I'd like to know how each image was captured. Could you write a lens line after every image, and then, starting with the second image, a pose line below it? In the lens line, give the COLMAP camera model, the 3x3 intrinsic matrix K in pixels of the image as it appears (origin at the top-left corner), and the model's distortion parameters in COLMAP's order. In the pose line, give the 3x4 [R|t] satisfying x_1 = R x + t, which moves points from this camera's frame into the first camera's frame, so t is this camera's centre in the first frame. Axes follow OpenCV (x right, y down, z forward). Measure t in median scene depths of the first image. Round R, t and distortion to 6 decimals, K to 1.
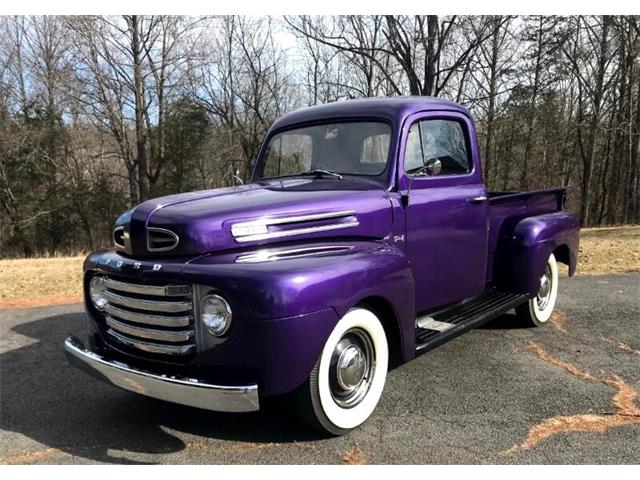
lens RADIAL K [[571.8, 0, 311.0], [0, 571.8, 257.6], [0, 0, 1]] dist [-0.000658, 0.001829]
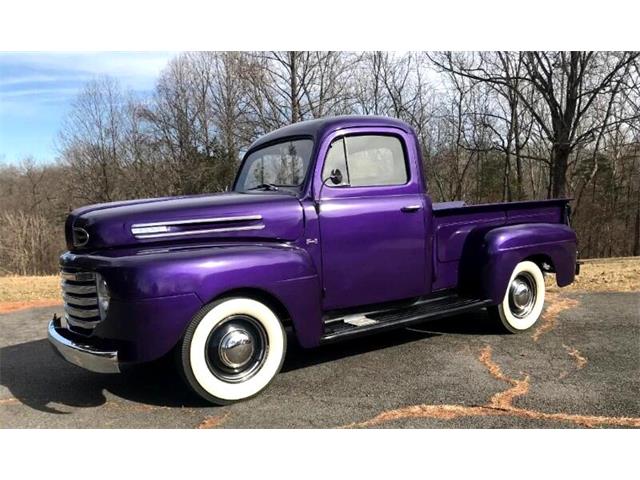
lens RADIAL K [[526.1, 0, 328.8], [0, 526.1, 274.1], [0, 0, 1]] dist [0.013851, 0.000635]
pose [[0.972304, 0.016603, -0.233129, 0.398919], [-0.018449, 0.999813, -0.005740, 0.034283], [0.232990, 0.009882, 0.972429, -0.004929]]
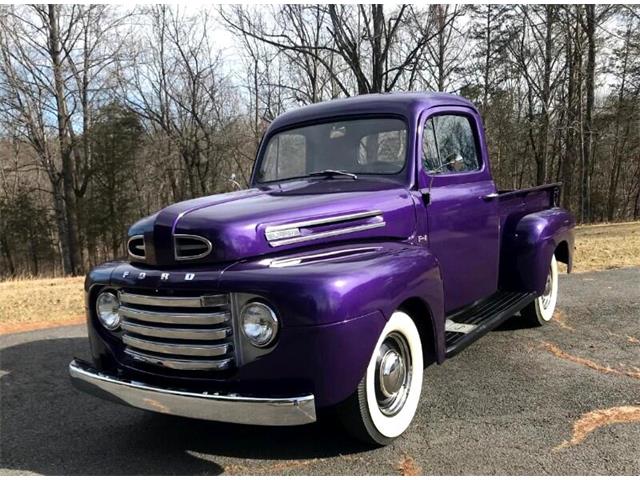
lens RADIAL K [[611.6, 0, 326.5], [0, 611.6, 268.5], [0, 0, 1]] dist [0.000169, 0.000000]
pose [[0.992865, -0.044102, 0.110791, -0.113743], [0.044537, 0.999007, -0.001451, 0.010618], [-0.110617, 0.006375, 0.993843, -0.003906]]
